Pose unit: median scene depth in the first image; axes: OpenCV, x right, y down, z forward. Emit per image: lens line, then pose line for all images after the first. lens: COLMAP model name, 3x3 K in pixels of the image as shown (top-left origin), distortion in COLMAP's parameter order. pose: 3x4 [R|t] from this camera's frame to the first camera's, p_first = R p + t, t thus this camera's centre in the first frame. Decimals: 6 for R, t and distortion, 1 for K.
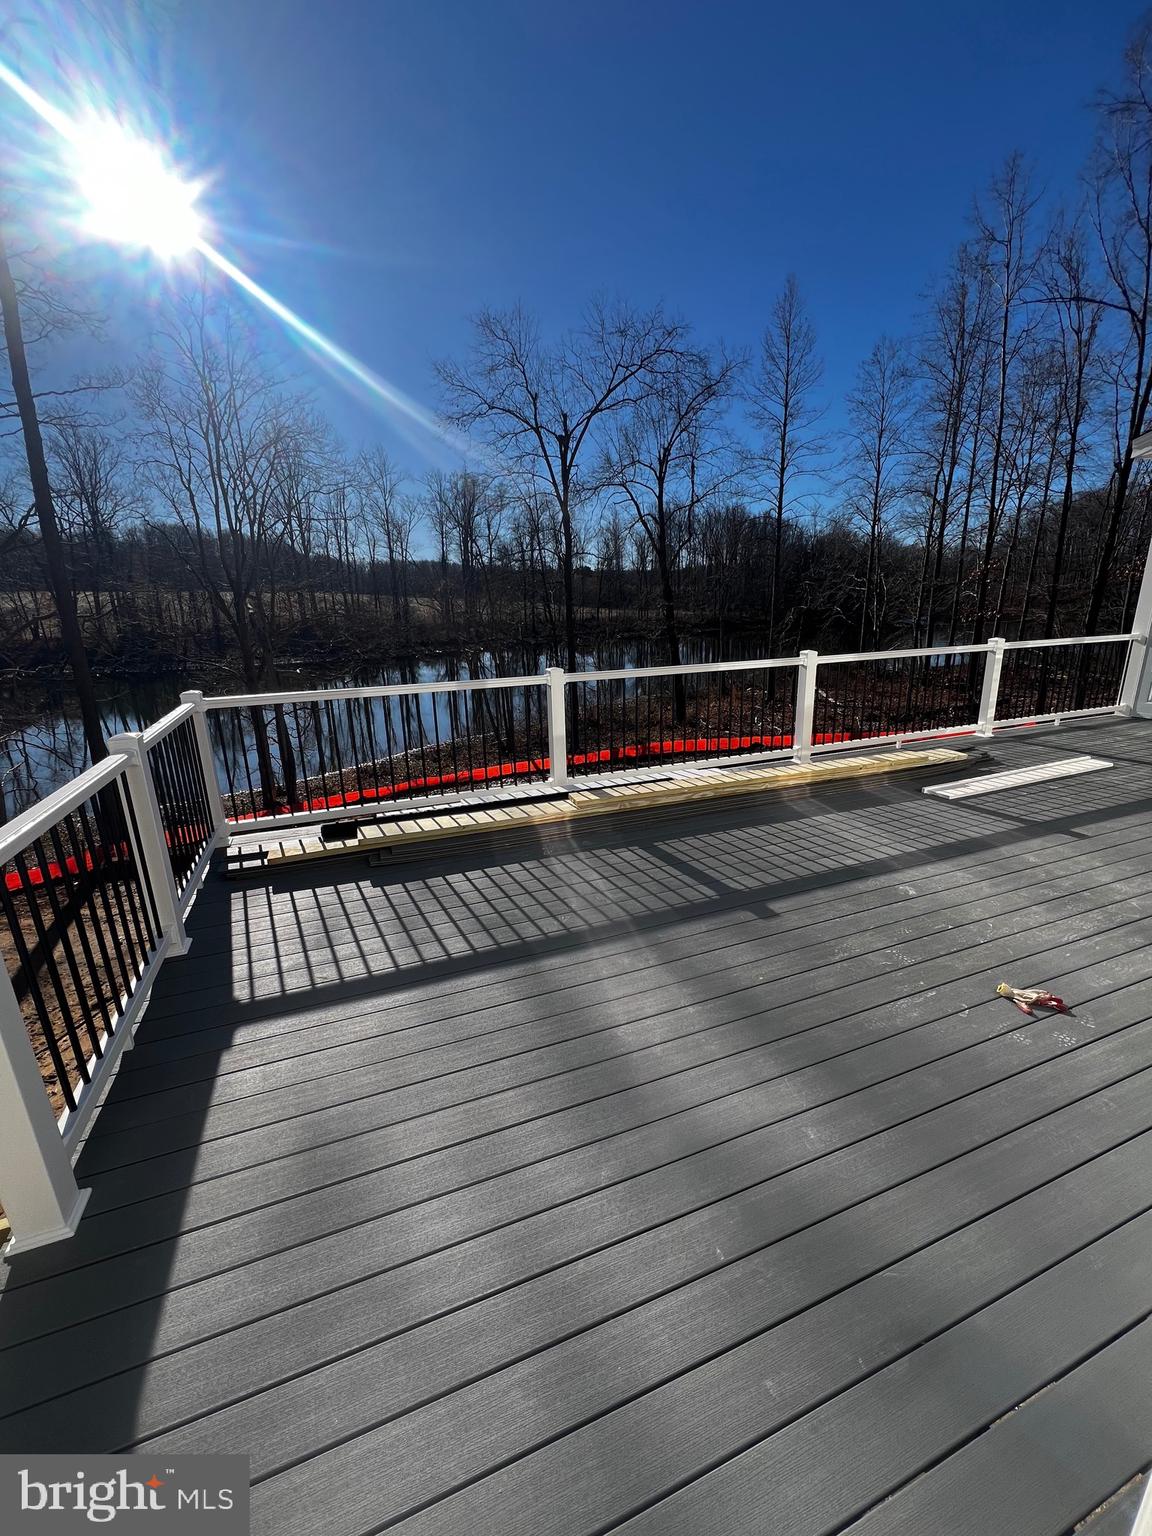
lens RADIAL K [[614.4, 0, 574.3], [0, 614.4, 767.8], [0, 0, 1]] dist [-0.001721, -0.000047]
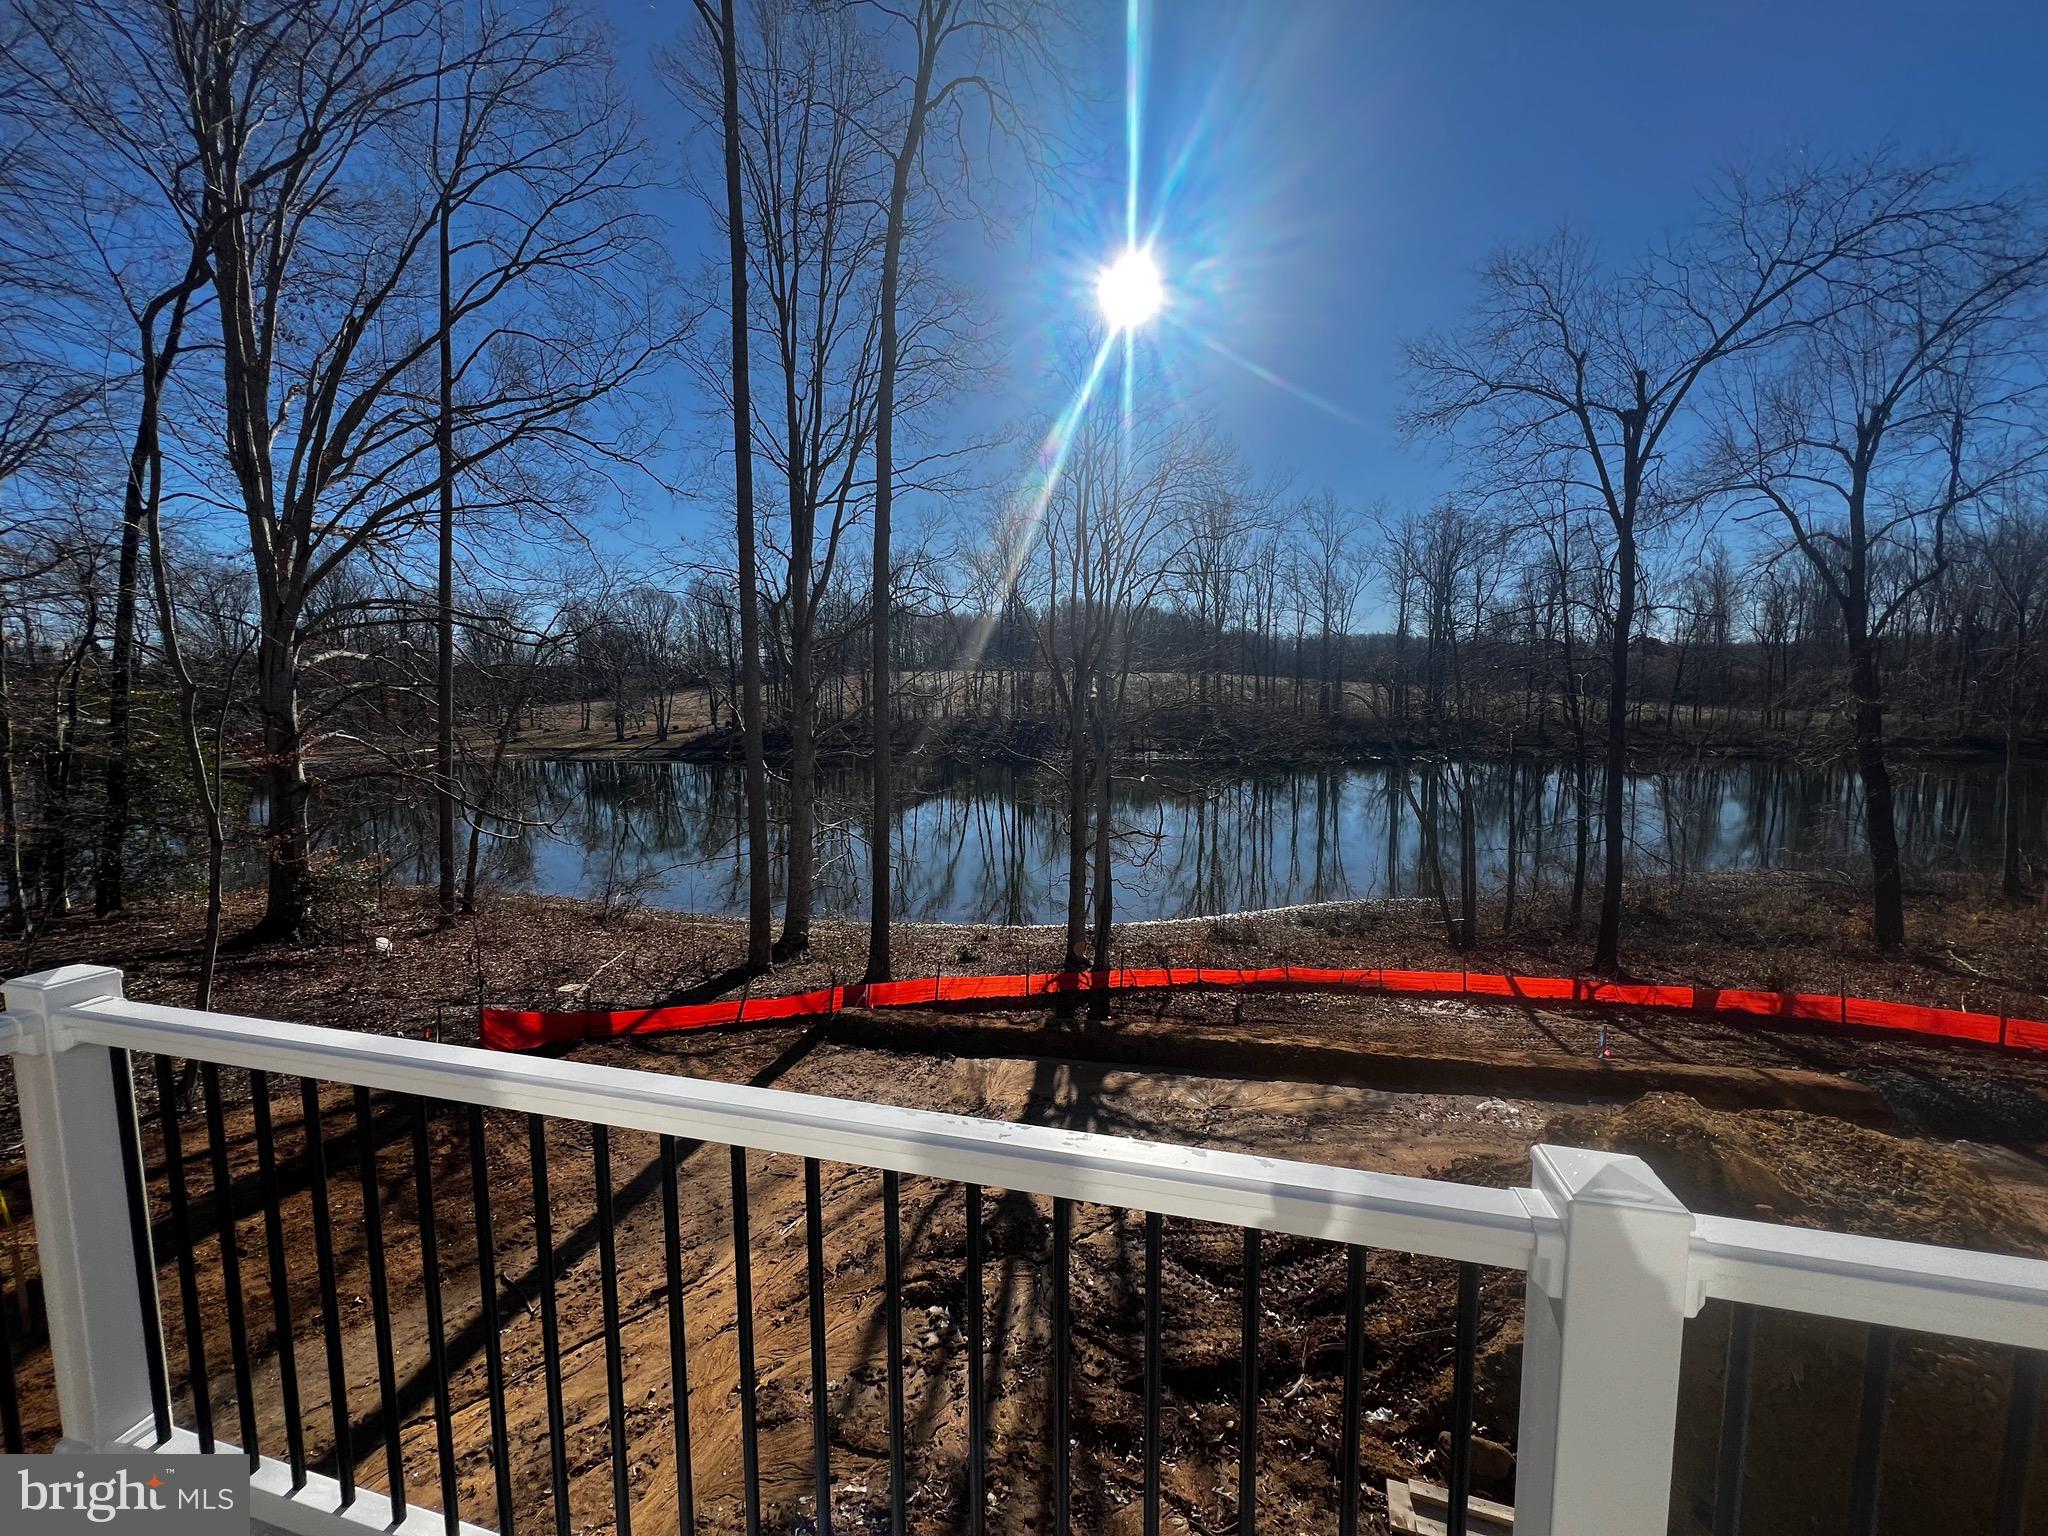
lens RADIAL K [[823.4, 0, 1028.2], [0, 823.4, 769.3], [0, 0, 1]] dist [0.006050, -0.000677]
pose [[0.812565, 0.076905, -0.577776, -0.004622], [-0.170548, 0.979245, -0.109510, -0.027470], [0.557362, 0.187522, 0.808816, 0.103065]]
